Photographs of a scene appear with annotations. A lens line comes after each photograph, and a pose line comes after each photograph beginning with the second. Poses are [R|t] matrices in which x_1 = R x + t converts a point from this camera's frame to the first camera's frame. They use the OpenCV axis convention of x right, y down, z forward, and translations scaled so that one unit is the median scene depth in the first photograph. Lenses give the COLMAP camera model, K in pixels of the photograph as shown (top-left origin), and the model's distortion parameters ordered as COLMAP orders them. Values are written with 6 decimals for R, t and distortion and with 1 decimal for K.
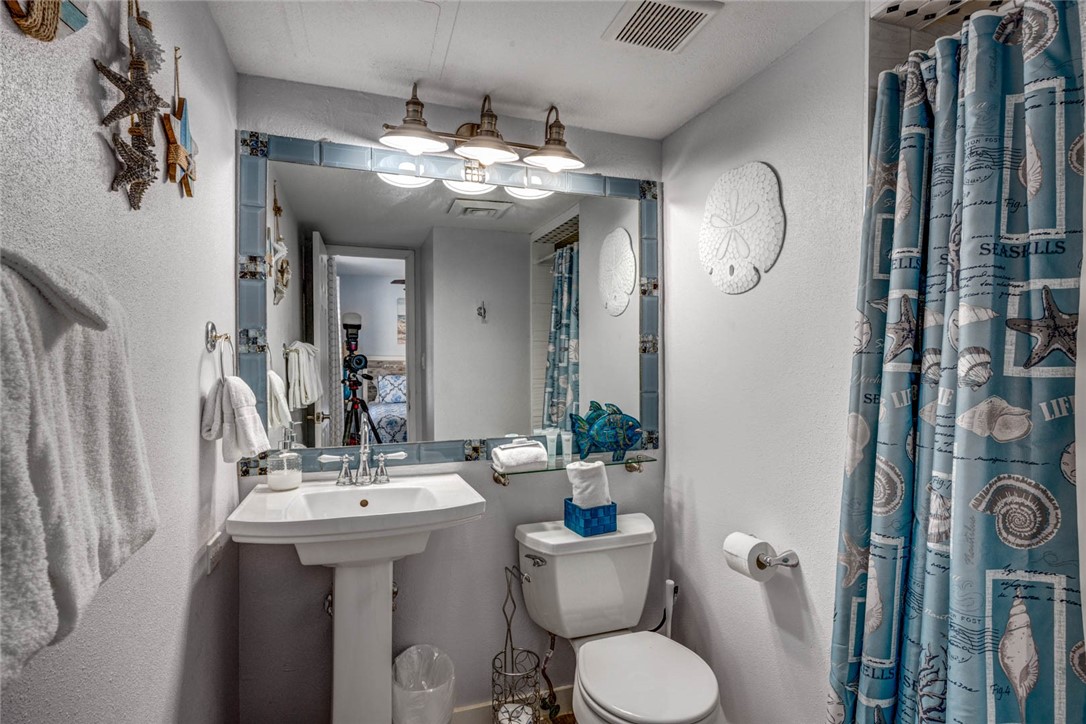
lens RADIAL K [[550.7, 0, 547.0], [0, 550.7, 361.2], [0, 0, 1]] dist [0.000840, 0.000065]
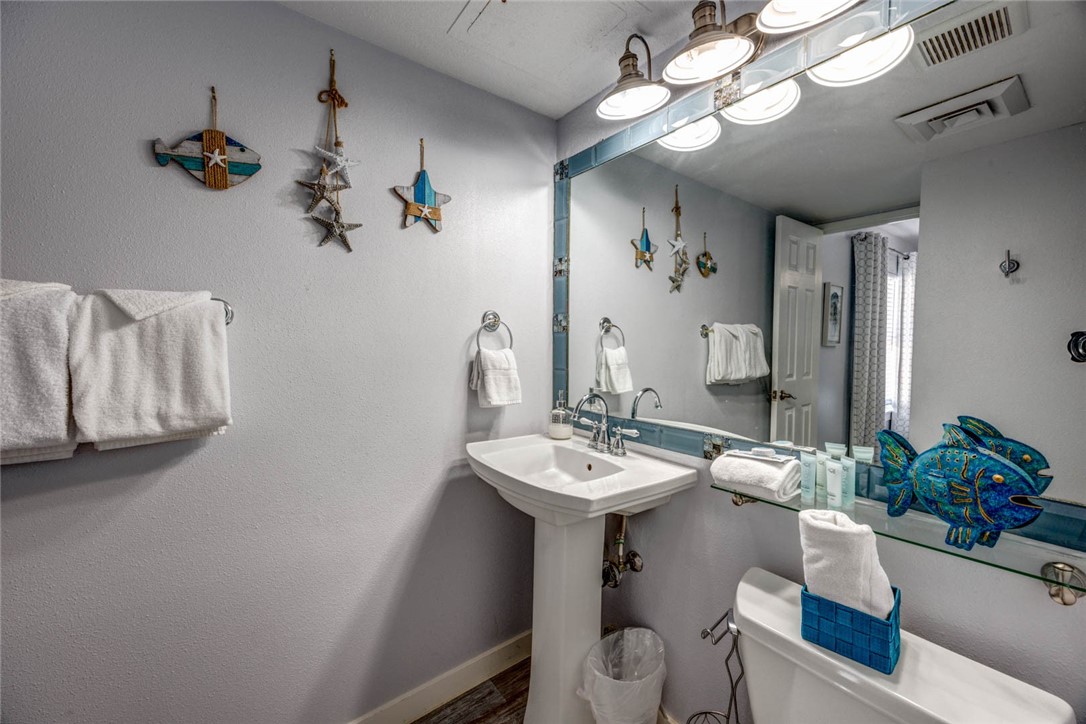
lens RADIAL K [[419.5, 0, 541.9], [0, 419.5, 363.2], [0, 0, 1]] dist [0.003681, 0.000288]
pose [[0.311383, 0.052399, -0.948839, 0.396318], [-0.005571, 0.998562, 0.053317, 0.006249], [0.950268, -0.011316, 0.311228, 0.613858]]
